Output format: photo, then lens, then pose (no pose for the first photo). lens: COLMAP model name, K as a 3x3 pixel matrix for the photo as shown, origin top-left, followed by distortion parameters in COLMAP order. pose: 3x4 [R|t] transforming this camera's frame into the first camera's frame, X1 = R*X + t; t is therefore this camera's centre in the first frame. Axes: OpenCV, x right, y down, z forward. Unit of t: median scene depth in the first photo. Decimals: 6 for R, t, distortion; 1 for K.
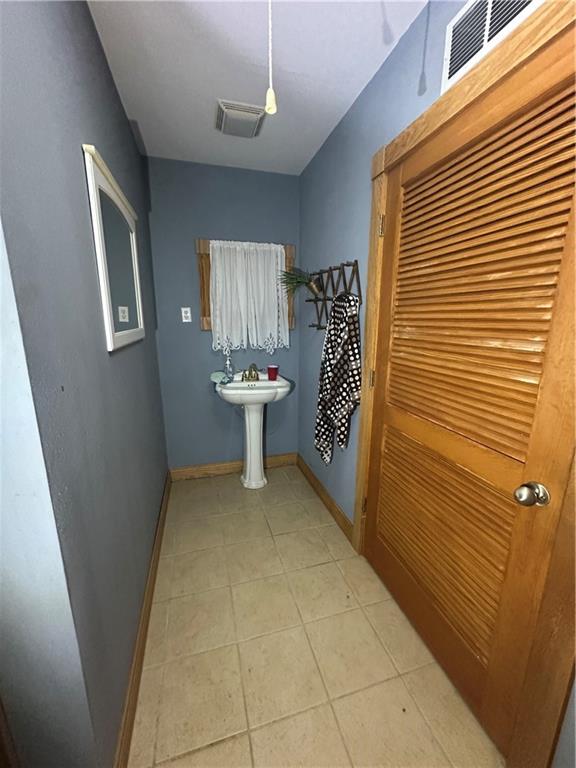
lens RADIAL K [[312.9, 0, 288.4], [0, 312.9, 384.7], [0, 0, 1]] dist [-0.003360, -0.000166]
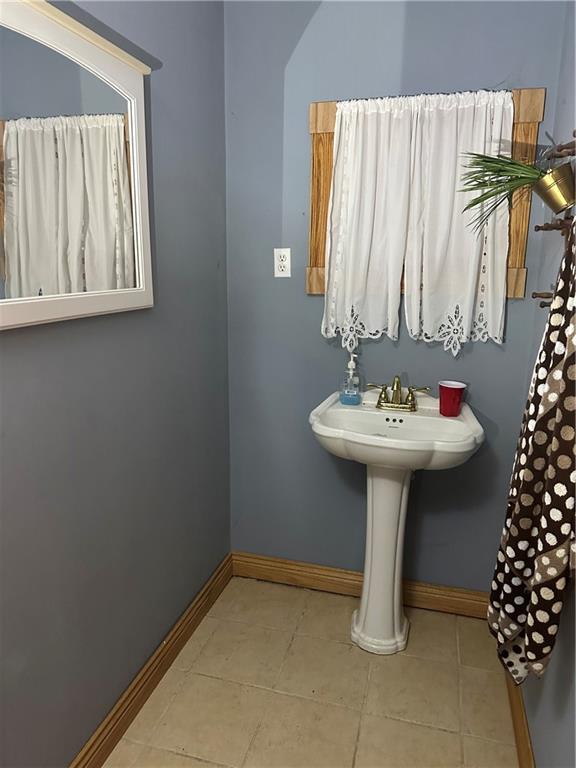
lens RADIAL K [[545.1, 0, 288.5], [0, 545.1, 382.4], [0, 0, 1]] dist [0.039974, -0.015272]
pose [[0.855415, 0.119601, -0.503945, 0.144322], [-0.119330, 0.992308, 0.032948, -0.061700], [0.504009, 0.031952, 0.863107, 0.250866]]
